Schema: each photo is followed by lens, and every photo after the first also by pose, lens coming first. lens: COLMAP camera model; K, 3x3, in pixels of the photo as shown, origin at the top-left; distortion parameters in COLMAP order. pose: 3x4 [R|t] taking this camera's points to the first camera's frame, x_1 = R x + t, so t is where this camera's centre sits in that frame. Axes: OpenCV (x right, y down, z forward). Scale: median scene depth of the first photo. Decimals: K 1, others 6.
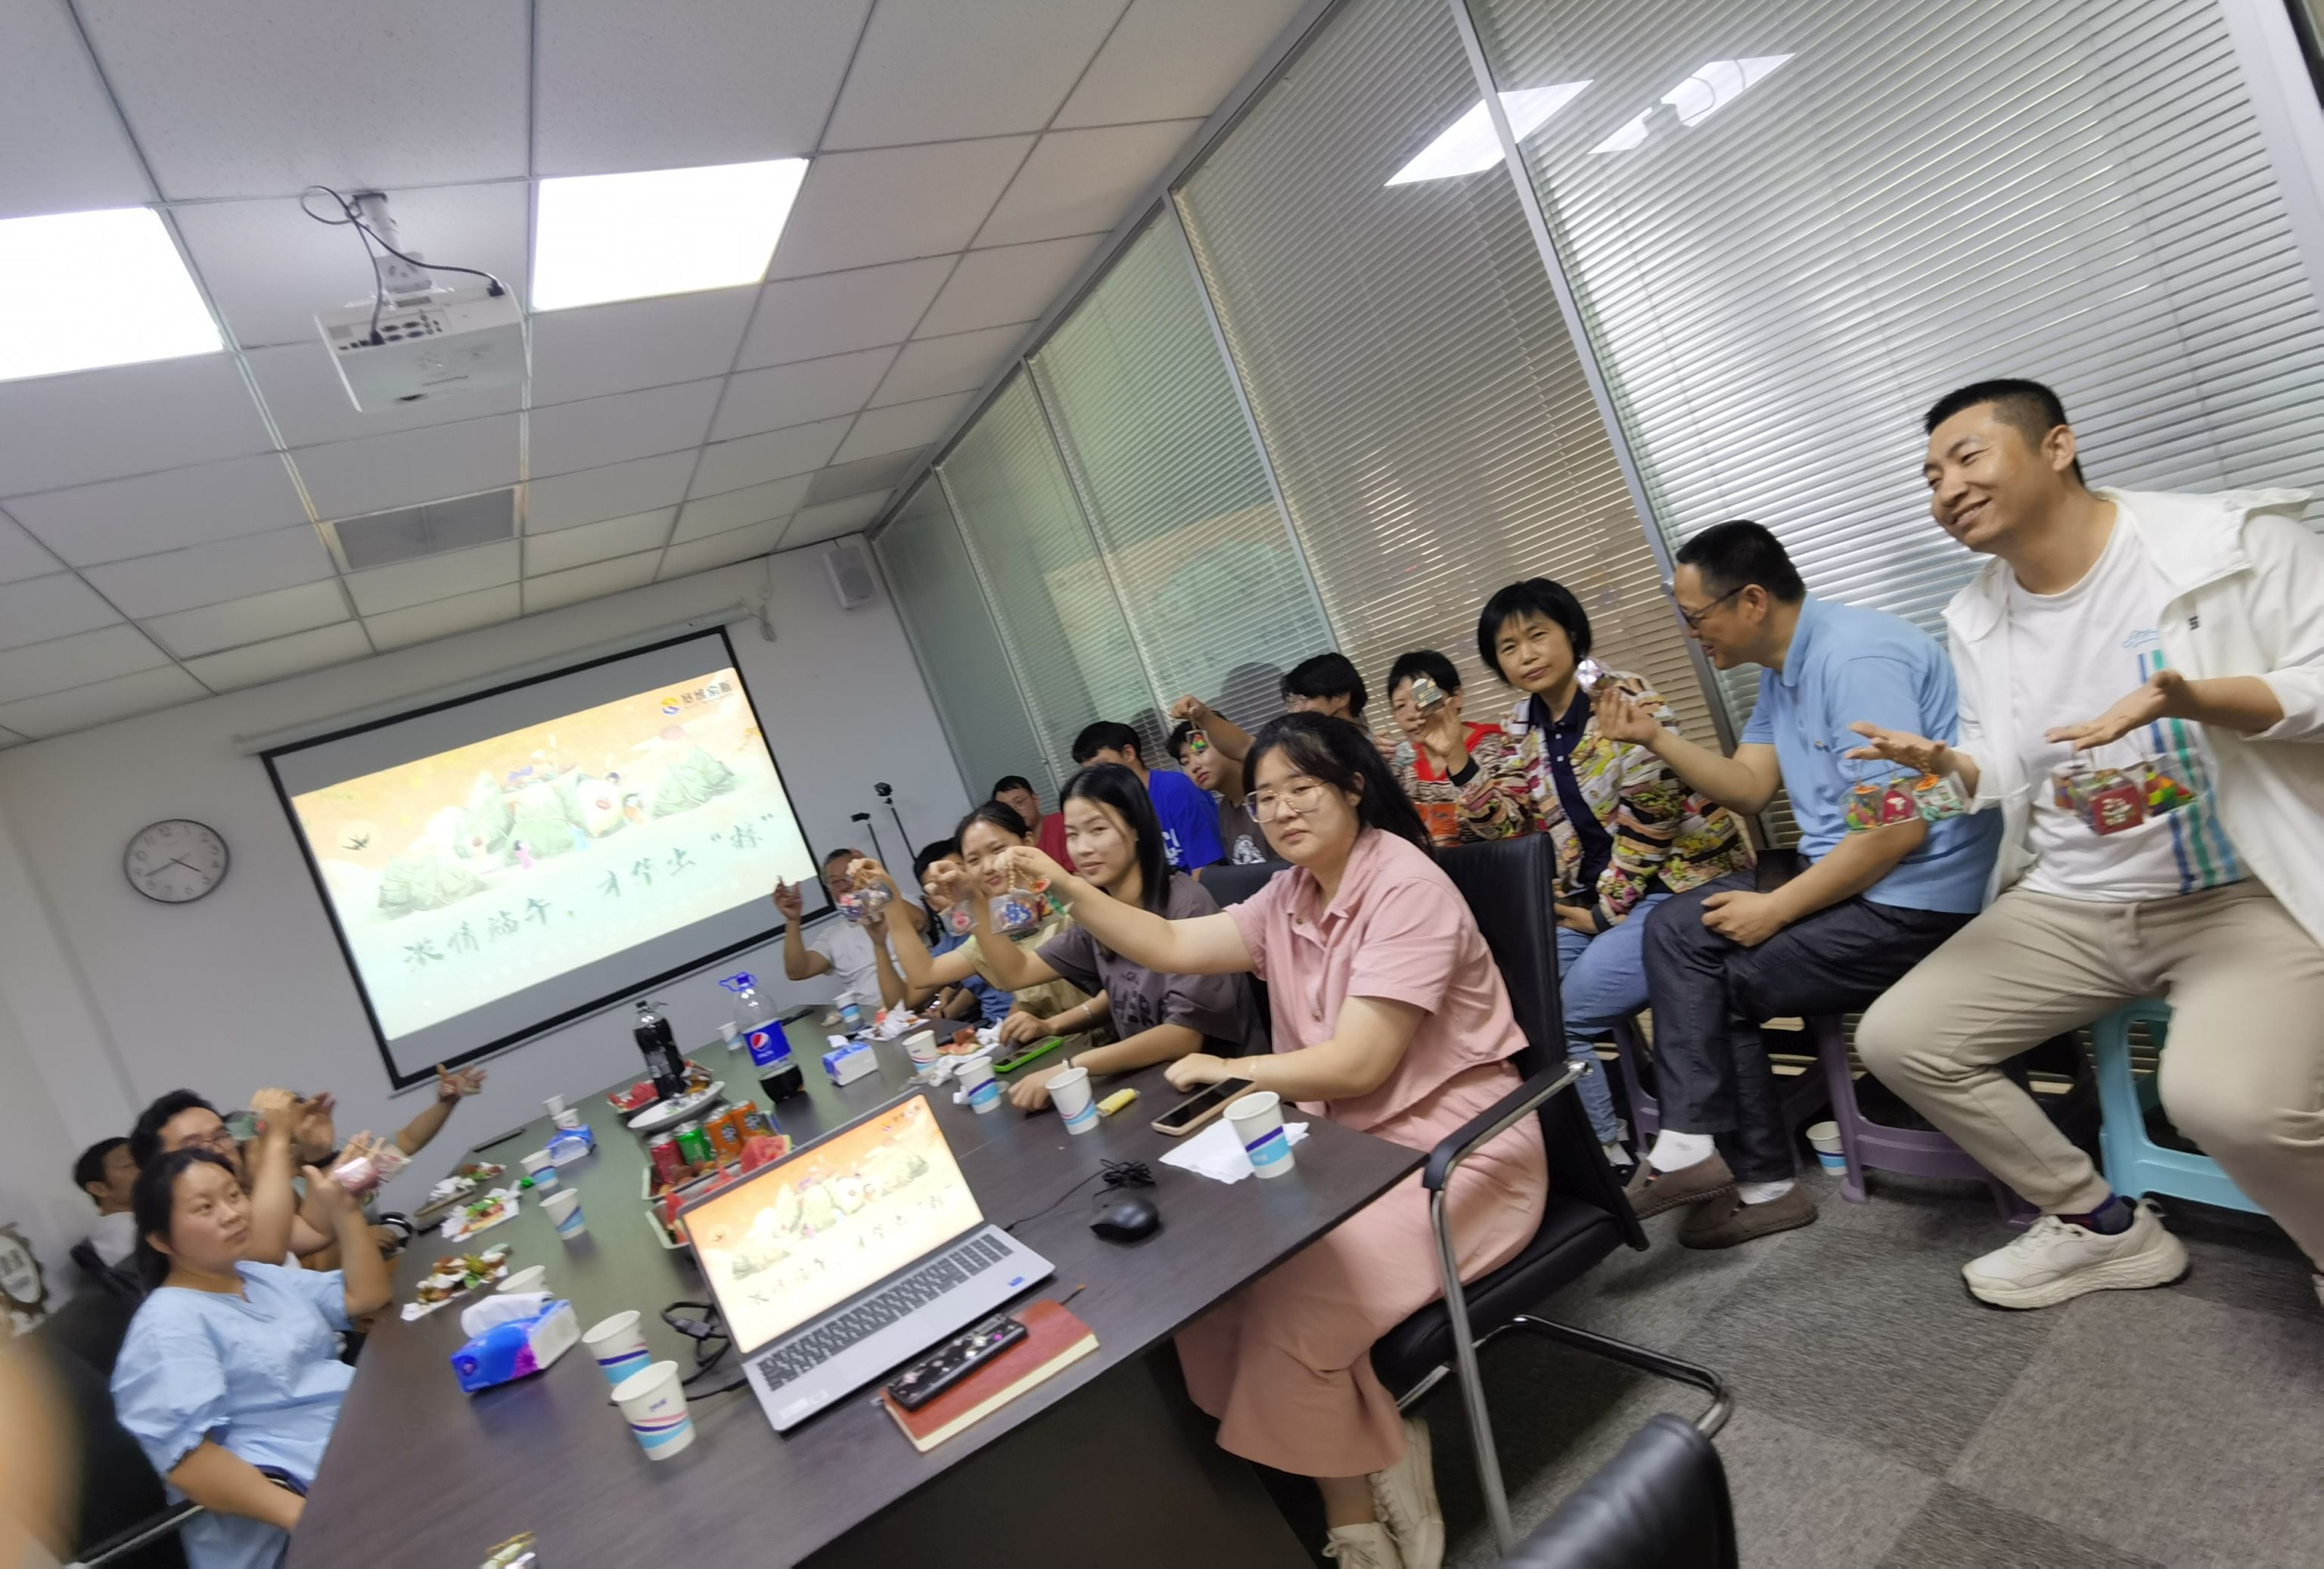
lens RADIAL K [[1186.0, 0, 1176.0], [0, 1186.0, 774.0], [0, 0, 1]] dist [-0.023571, -0.000002]
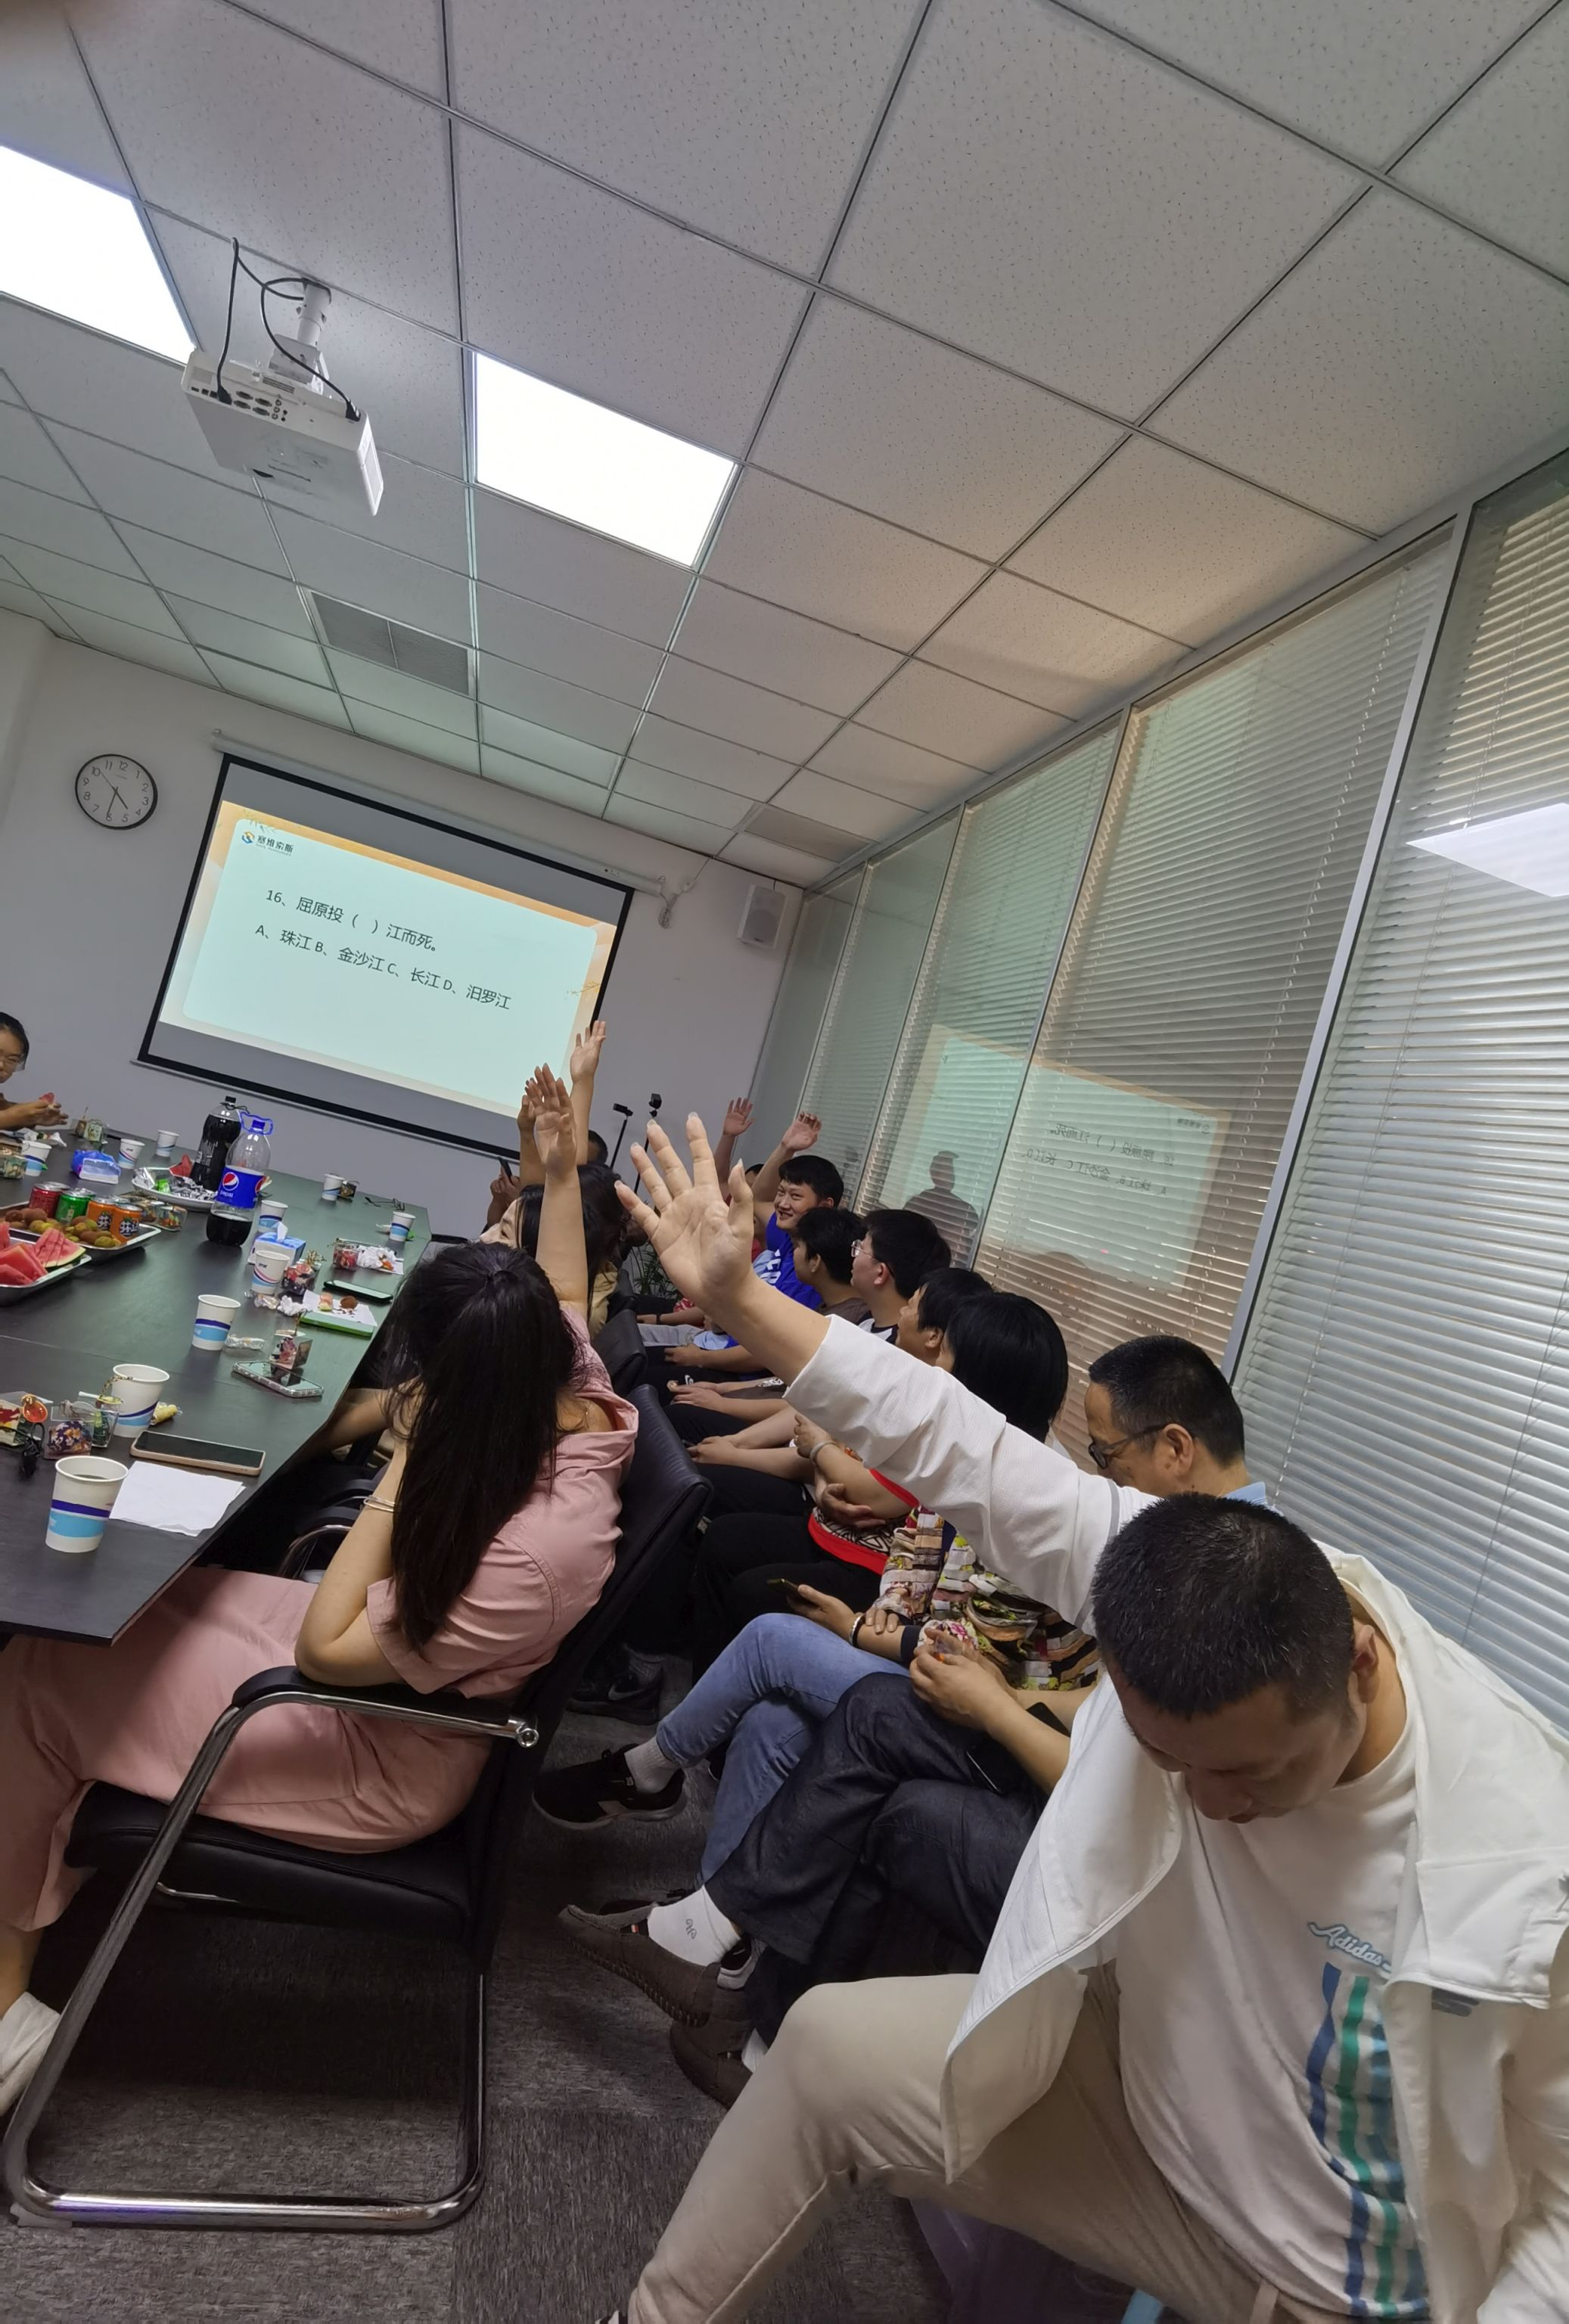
lens RADIAL K [[1186.0, 0, 784.5], [0, 1186.0, 1162.0], [0, 0, 1]] dist [-0.023571, -0.000002]
pose [[0.759806, 0.585322, -0.283007, 0.243813], [-0.598871, 0.799535, 0.045796, -0.099938], [0.253079, 0.134689, 0.958024, 0.122190]]
